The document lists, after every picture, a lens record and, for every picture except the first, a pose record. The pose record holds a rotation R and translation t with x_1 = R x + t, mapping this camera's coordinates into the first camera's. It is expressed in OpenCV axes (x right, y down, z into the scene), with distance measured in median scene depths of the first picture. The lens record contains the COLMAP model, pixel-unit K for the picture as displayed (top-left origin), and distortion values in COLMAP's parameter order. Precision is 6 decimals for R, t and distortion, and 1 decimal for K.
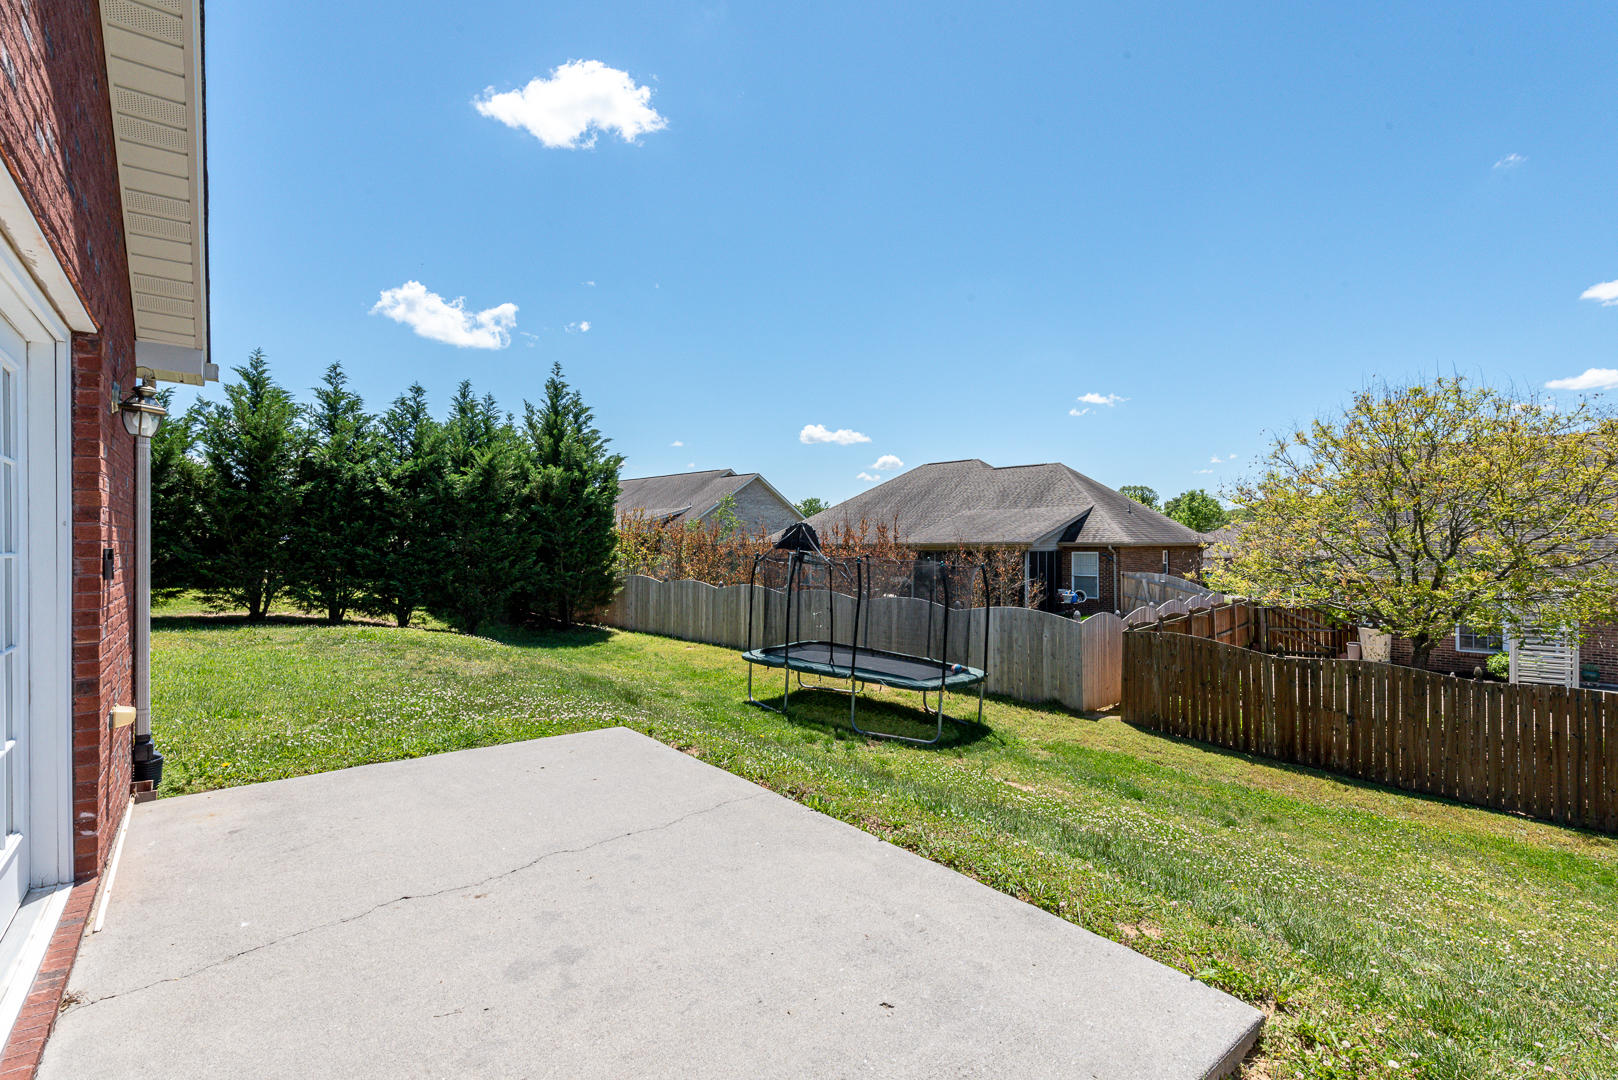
lens RADIAL K [[721.6, 0, 810.6], [0, 721.6, 539.1], [0, 0, 1]] dist [0.011050, -0.001828]
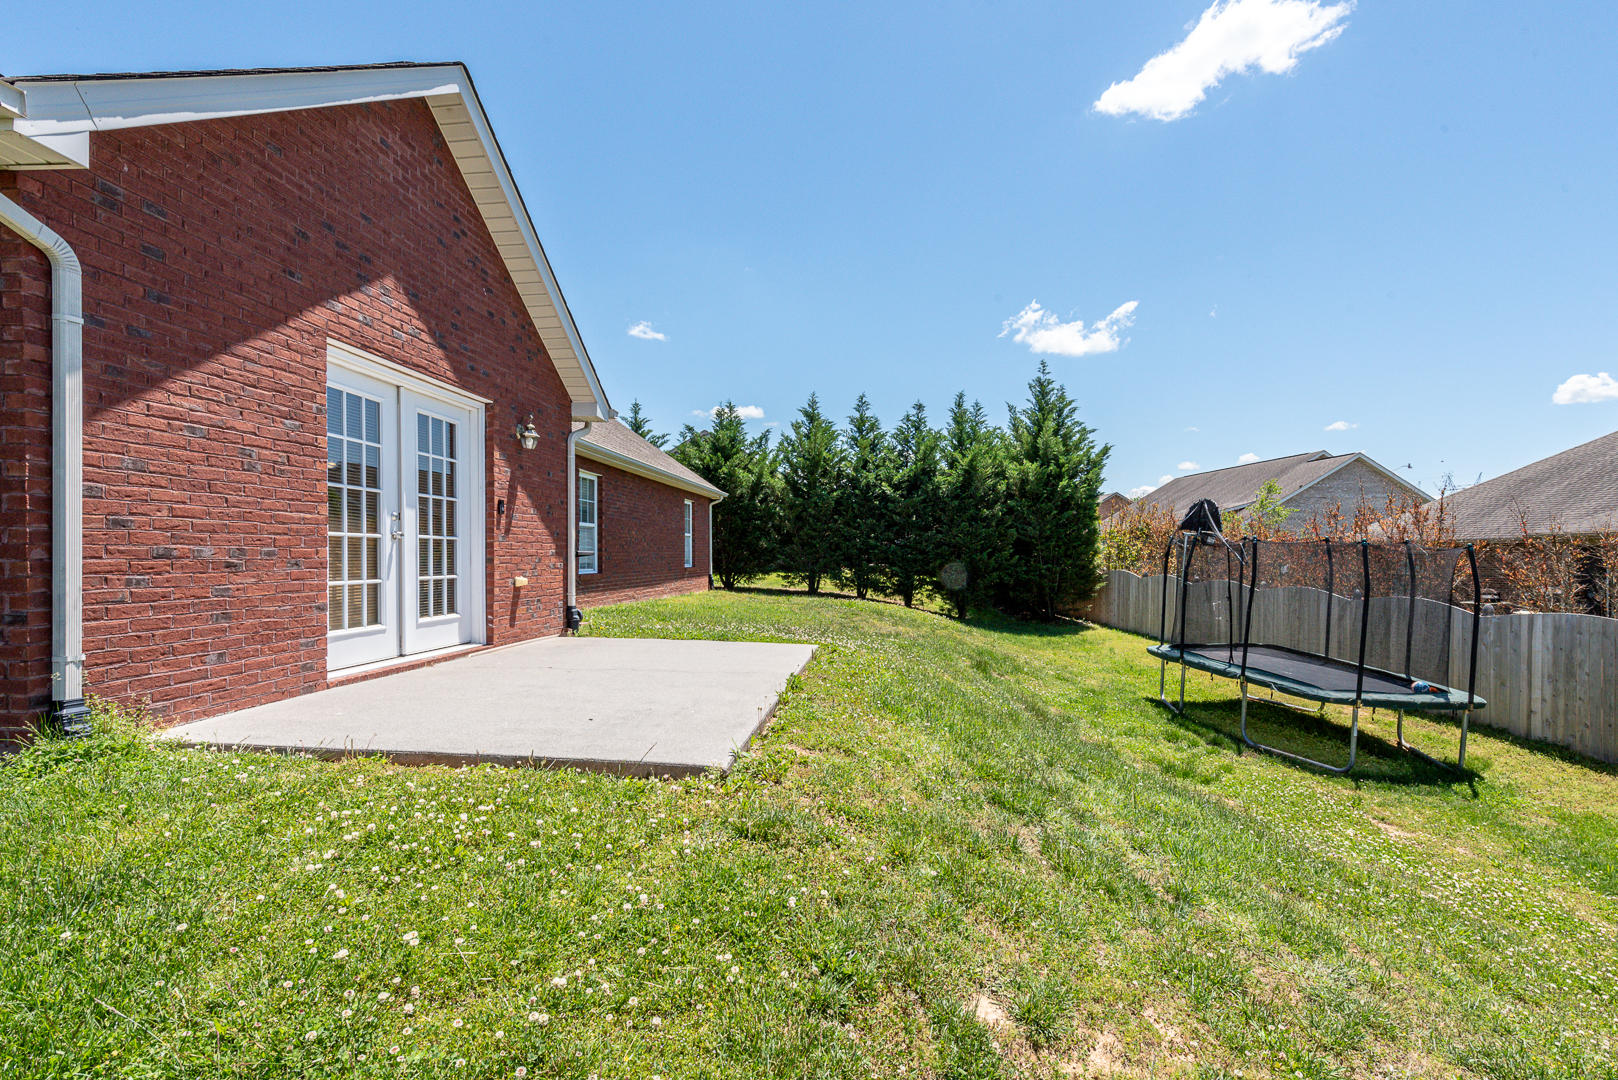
lens RADIAL K [[761.4, 0, 805.0], [0, 761.4, 550.5], [0, 0, 1]] dist [0.001906, -0.000136]
pose [[0.695117, -0.000149, -0.718896, 0.223526], [0.001012, 0.999999, 0.000772, 0.027050], [0.718896, -0.001264, 0.695117, 0.008273]]
